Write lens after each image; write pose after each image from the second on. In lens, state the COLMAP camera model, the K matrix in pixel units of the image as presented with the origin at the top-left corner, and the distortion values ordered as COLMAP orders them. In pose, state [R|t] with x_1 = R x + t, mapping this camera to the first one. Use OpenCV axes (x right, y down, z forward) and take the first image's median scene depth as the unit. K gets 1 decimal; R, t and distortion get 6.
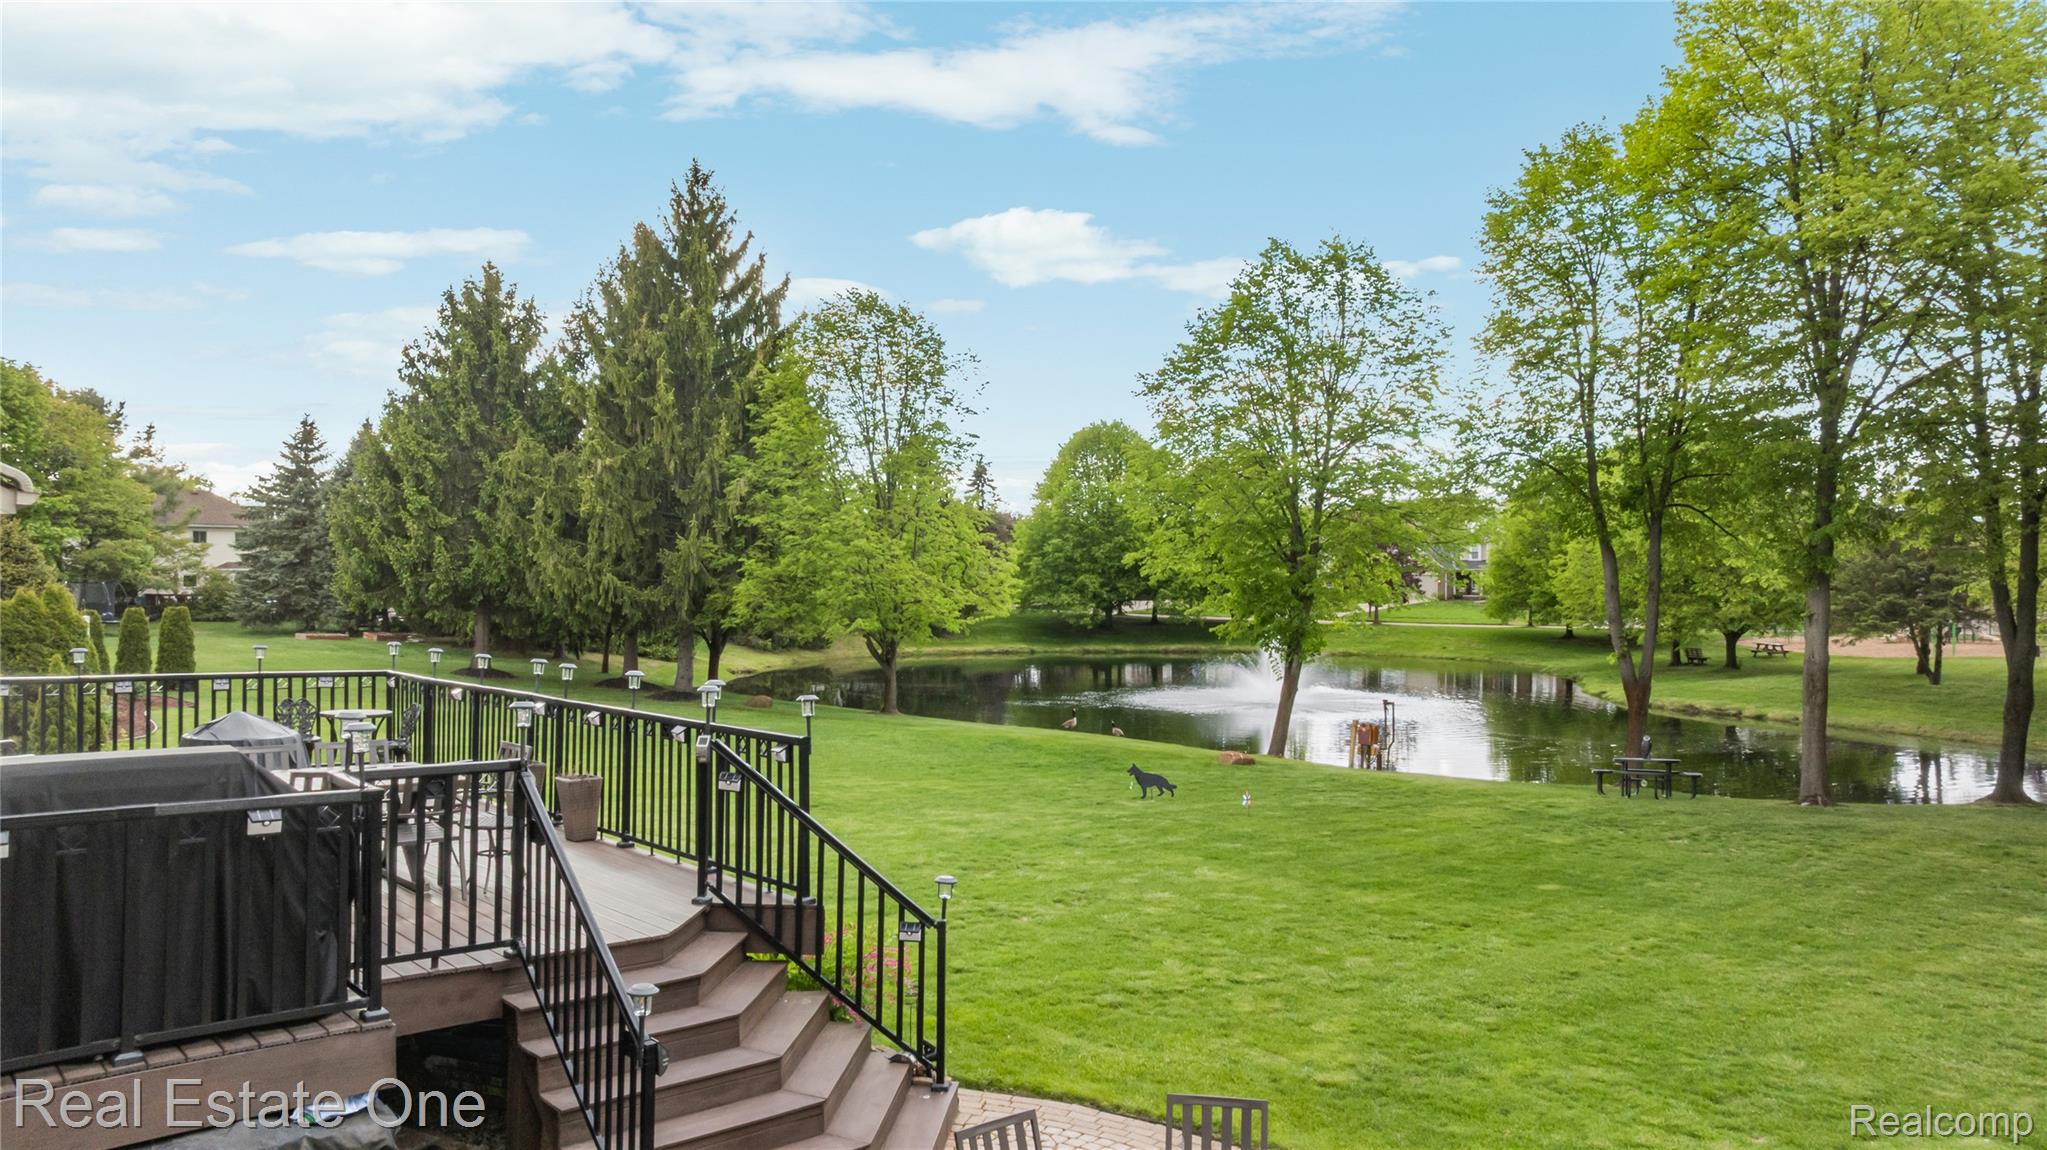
lens RADIAL K [[1368.5, 0, 1018.4], [0, 1368.5, 565.5], [0, 0, 1]] dist [-0.034955, -0.003719]
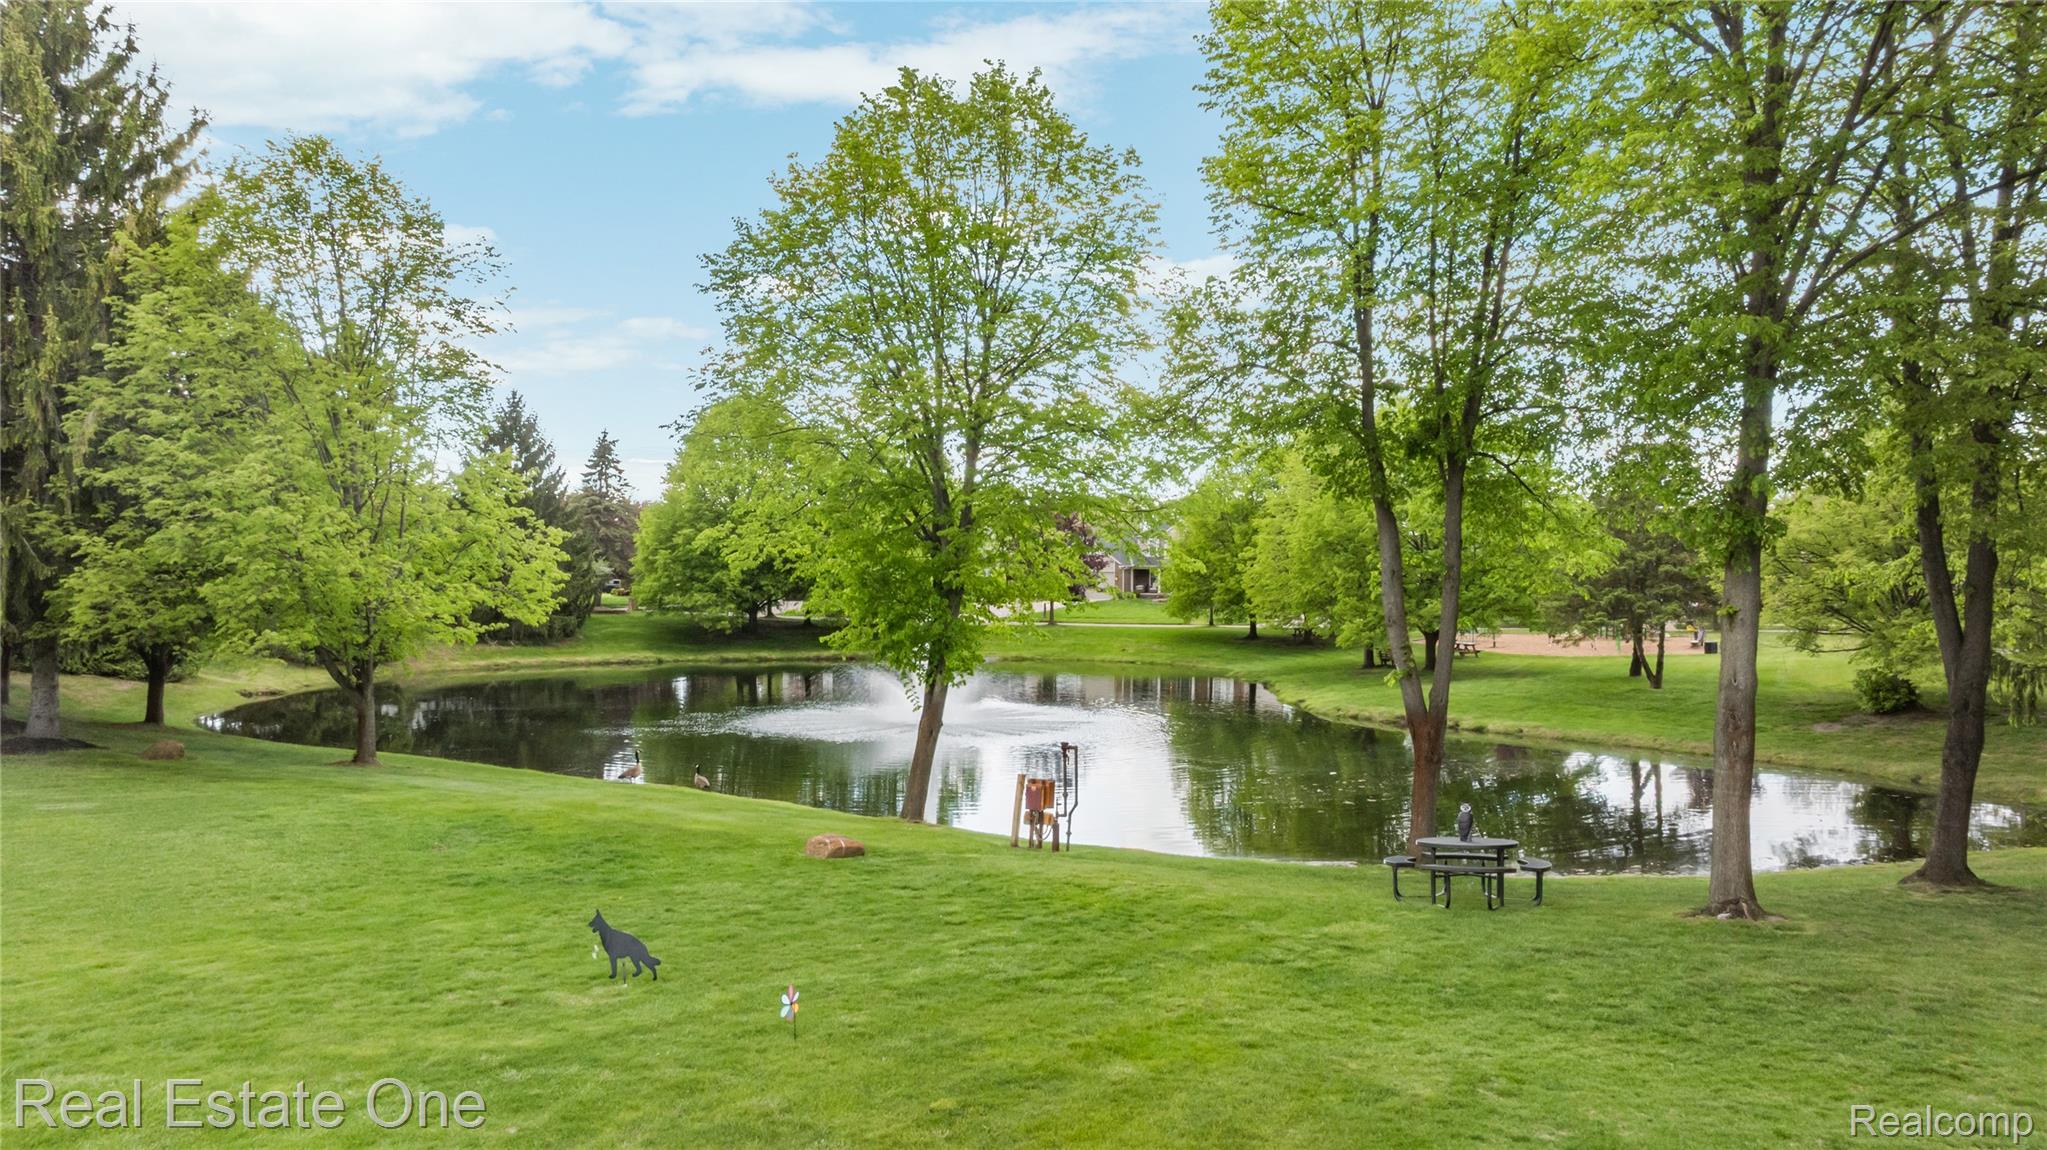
lens RADIAL K [[1524.3, 0, 1023.5], [0, 1524.3, 575.0], [0, 0, 1]] dist [-0.051799, 0.064220]
pose [[0.971782, -0.001671, 0.235876, 0.052703], [-0.000429, 0.999961, 0.008851, 0.006621], [-0.235881, -0.008703, 0.971743, 0.200660]]
